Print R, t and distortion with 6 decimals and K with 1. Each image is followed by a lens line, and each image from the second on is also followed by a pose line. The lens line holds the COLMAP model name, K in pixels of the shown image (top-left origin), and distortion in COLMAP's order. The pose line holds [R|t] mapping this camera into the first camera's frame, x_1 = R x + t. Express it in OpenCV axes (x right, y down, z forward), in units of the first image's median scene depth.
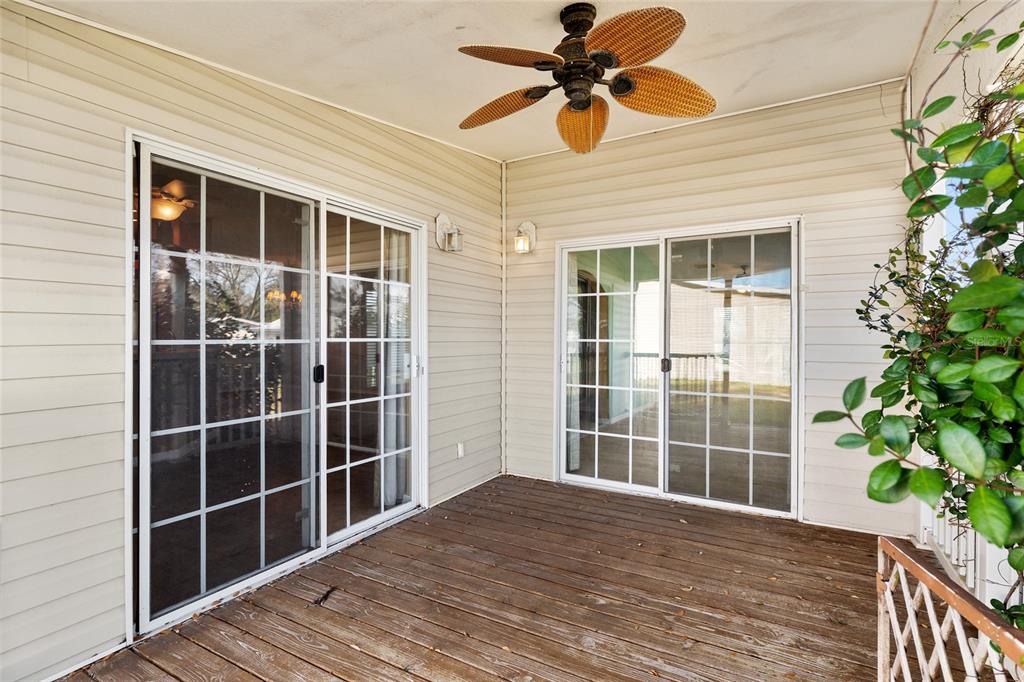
lens RADIAL K [[495.8, 0, 513.6], [0, 495.8, 341.1], [0, 0, 1]] dist [-0.000433, 0.000229]
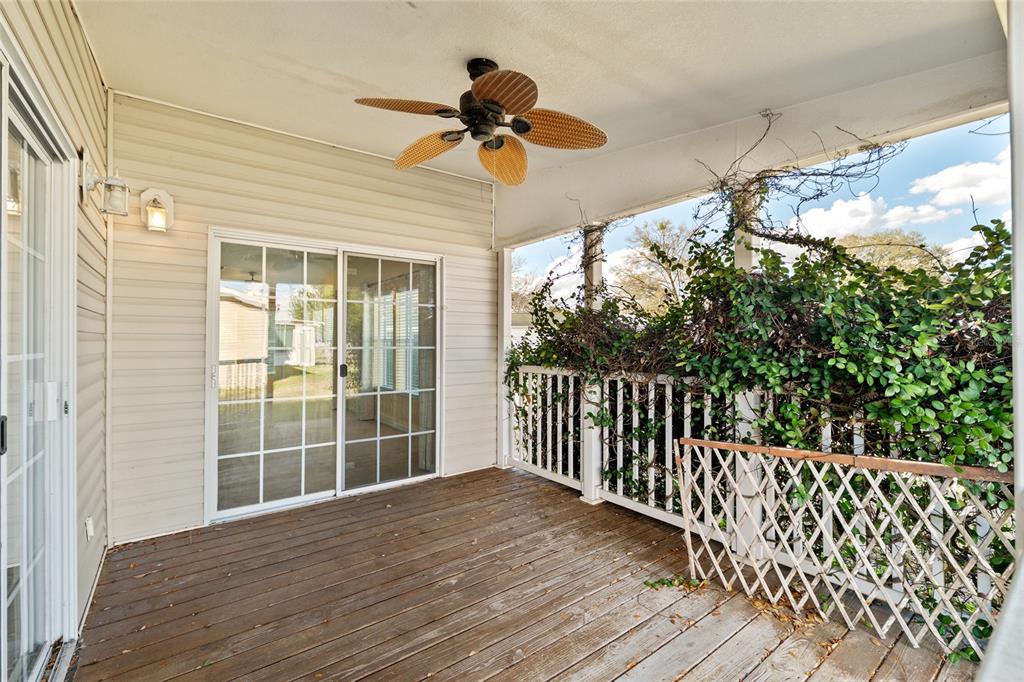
lens RADIAL K [[451.5, 0, 513.8], [0, 451.5, 337.8], [0, 0, 1]] dist [-0.001053, -0.000884]
pose [[0.387111, -0.000906, 0.922033, -0.494564], [0.008884, 0.999957, -0.002747, -0.017159], [-0.921990, 0.009255, 0.387102, 0.325531]]
